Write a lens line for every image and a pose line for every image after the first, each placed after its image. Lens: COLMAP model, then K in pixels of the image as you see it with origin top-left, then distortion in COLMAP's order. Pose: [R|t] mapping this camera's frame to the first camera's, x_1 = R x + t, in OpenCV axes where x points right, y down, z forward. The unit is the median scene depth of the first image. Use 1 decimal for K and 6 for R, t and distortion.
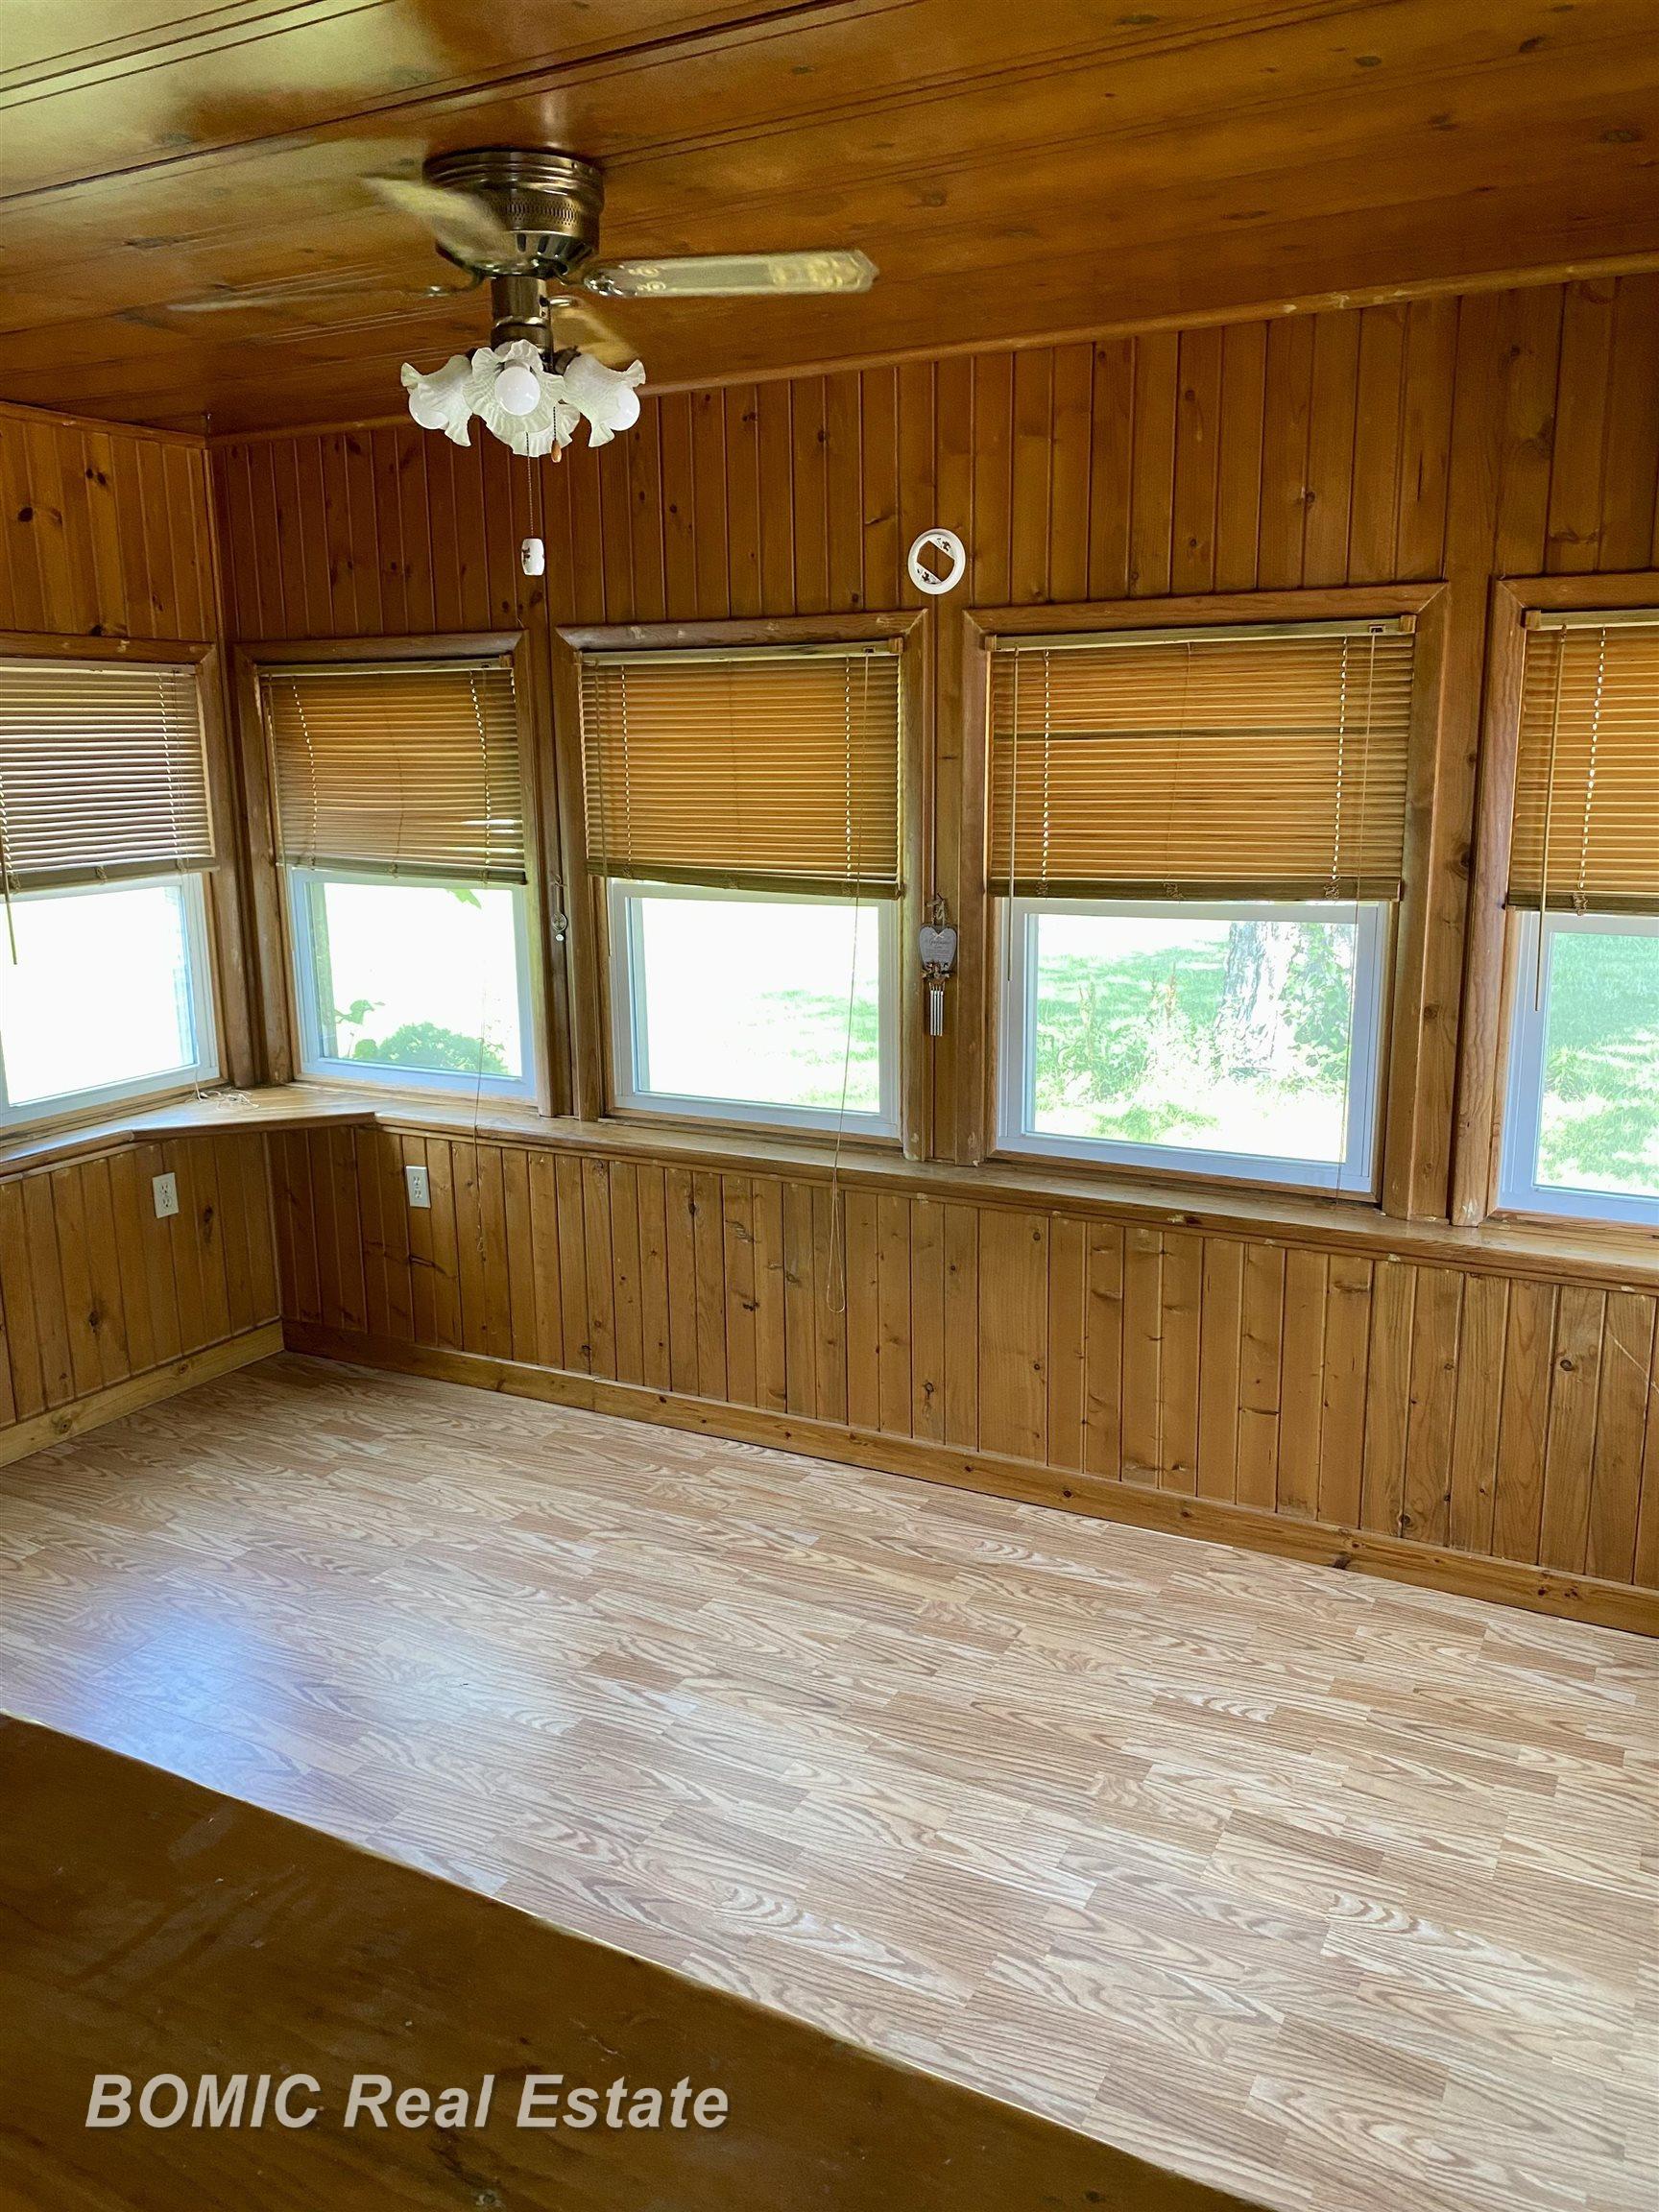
lens RADIAL K [[1673.3, 0, 826.0], [0, 1673.3, 1109.5], [0, 0, 1]] dist [0.011111, -0.001432]
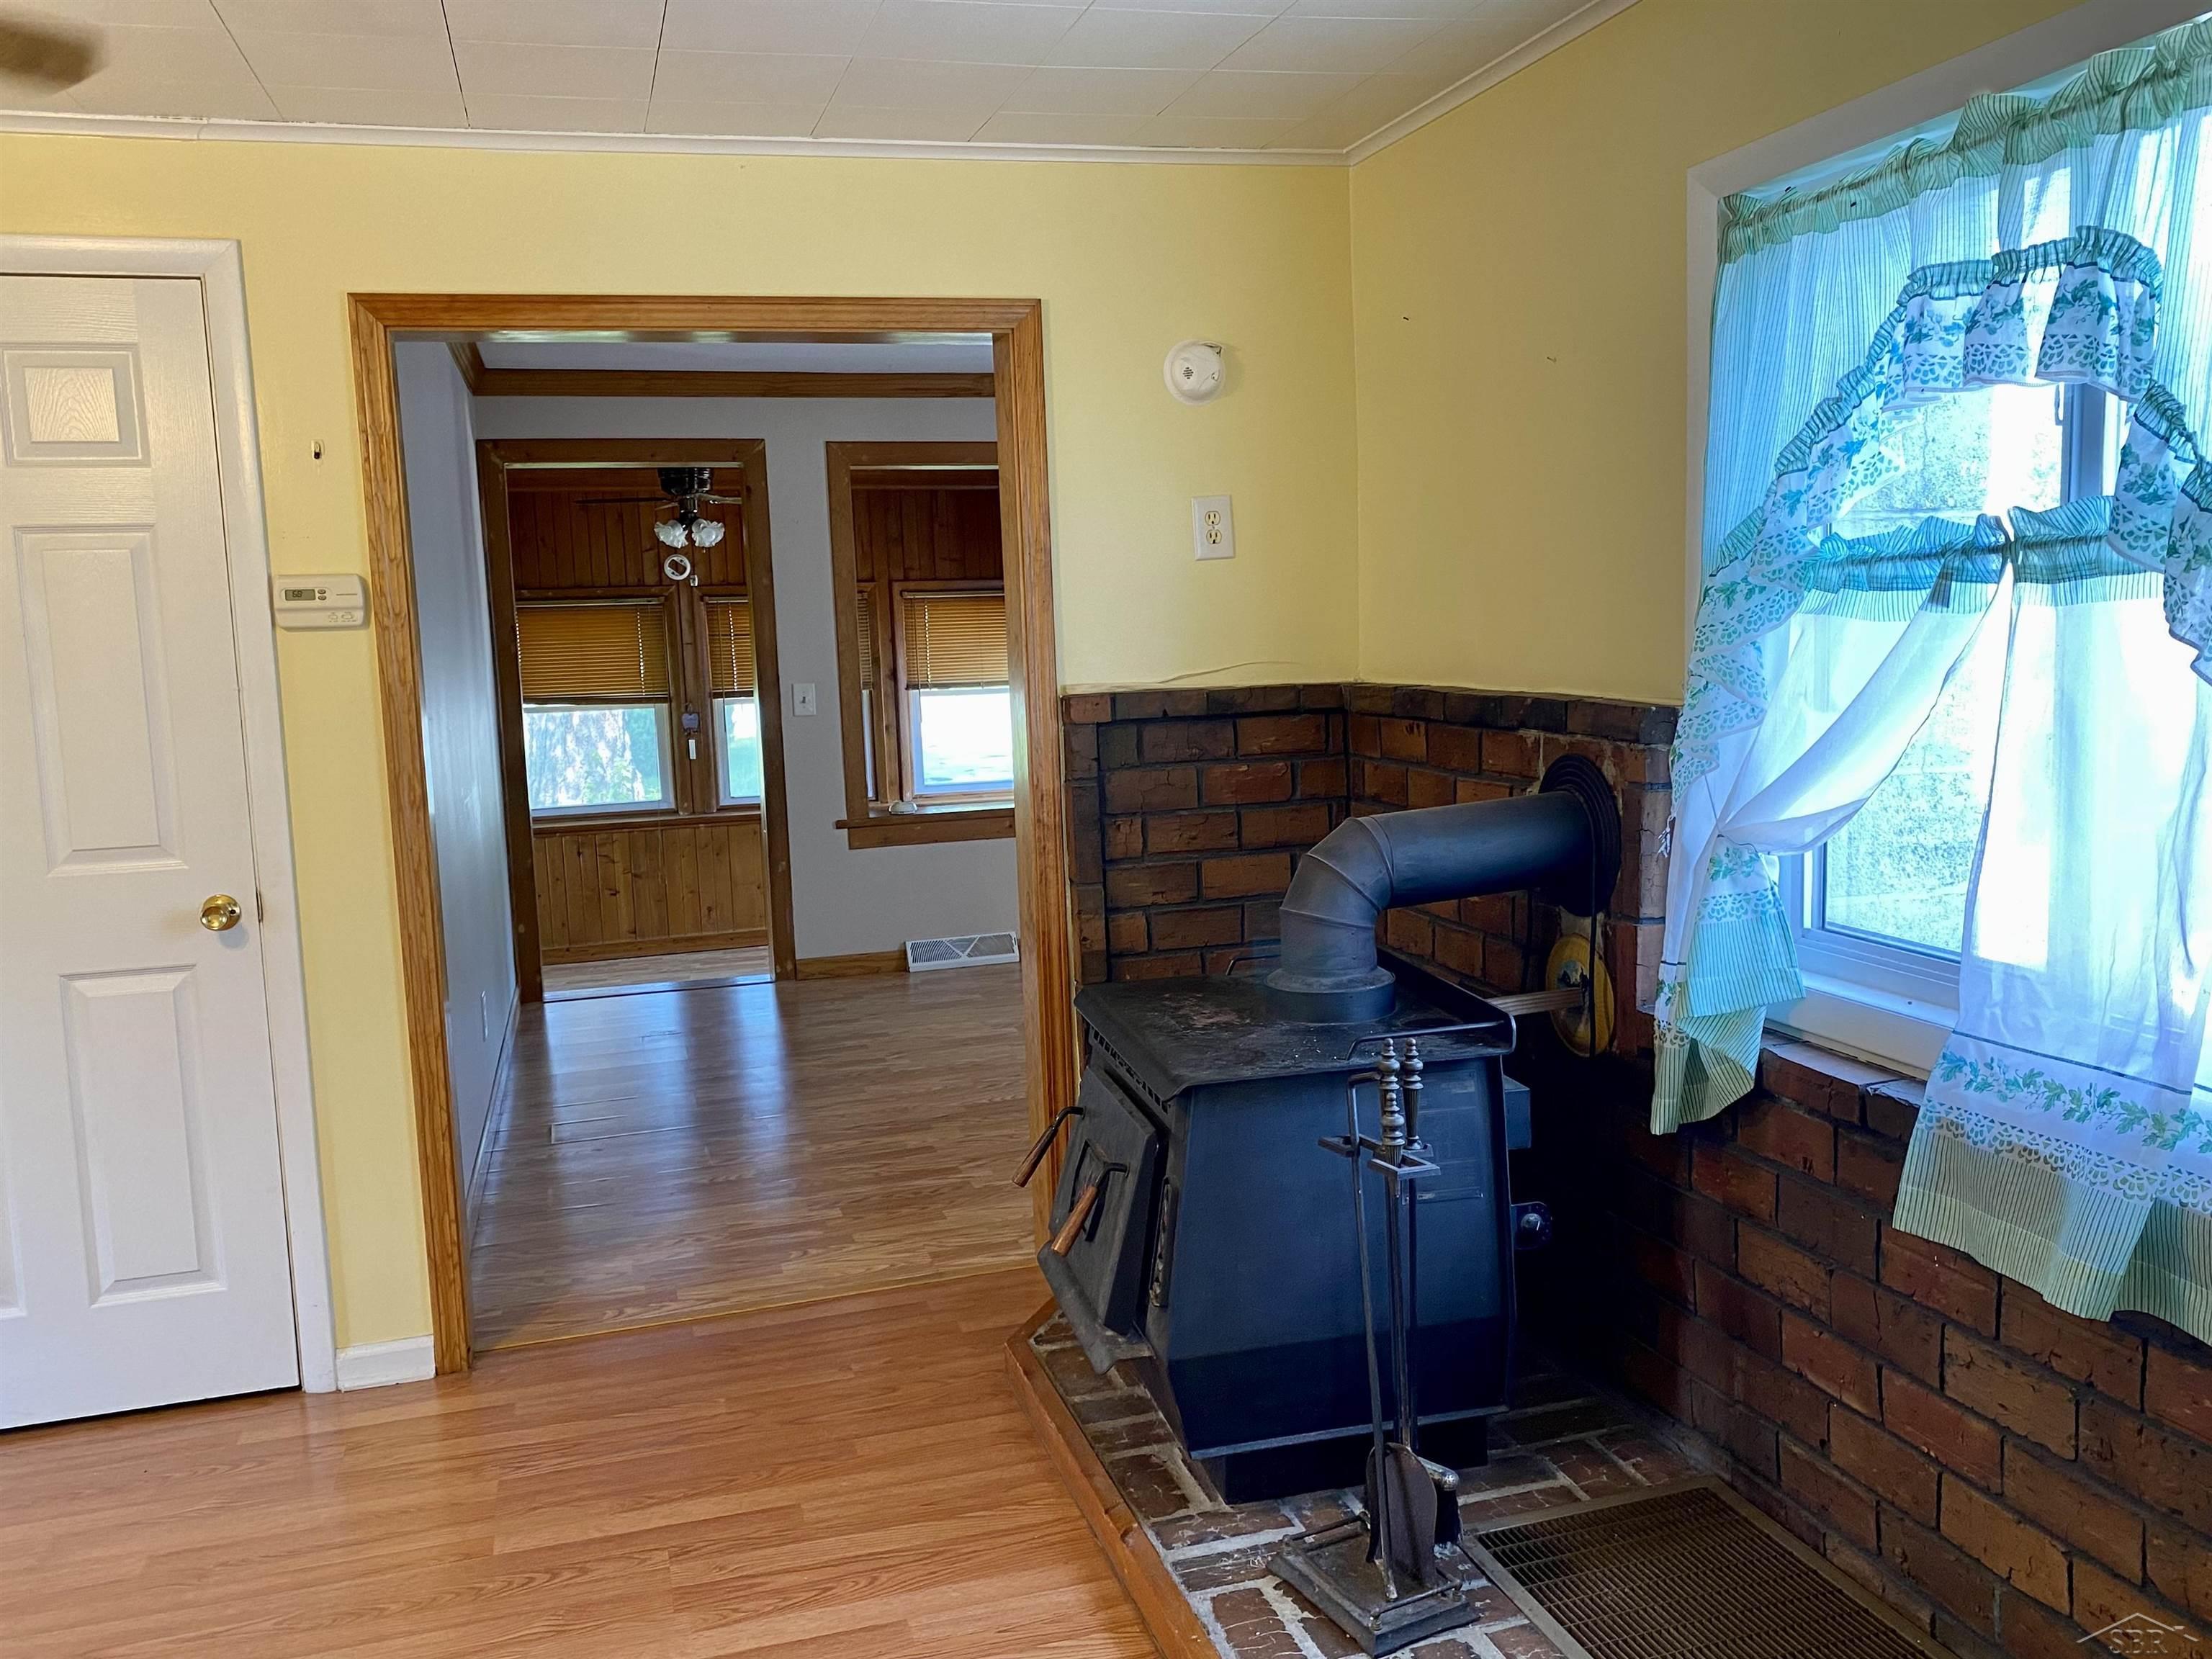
lens RADIAL K [[1781.5, 0, 1108.8], [0, 1781.5, 831.7], [0, 0, 1]] dist [0.004694, 0.000460]
pose [[0.716297, -0.089215, 0.692068, -1.337307], [0.172449, 0.983662, -0.051681, 0.304506], [-0.676151, 0.156365, 0.719979, -1.269188]]
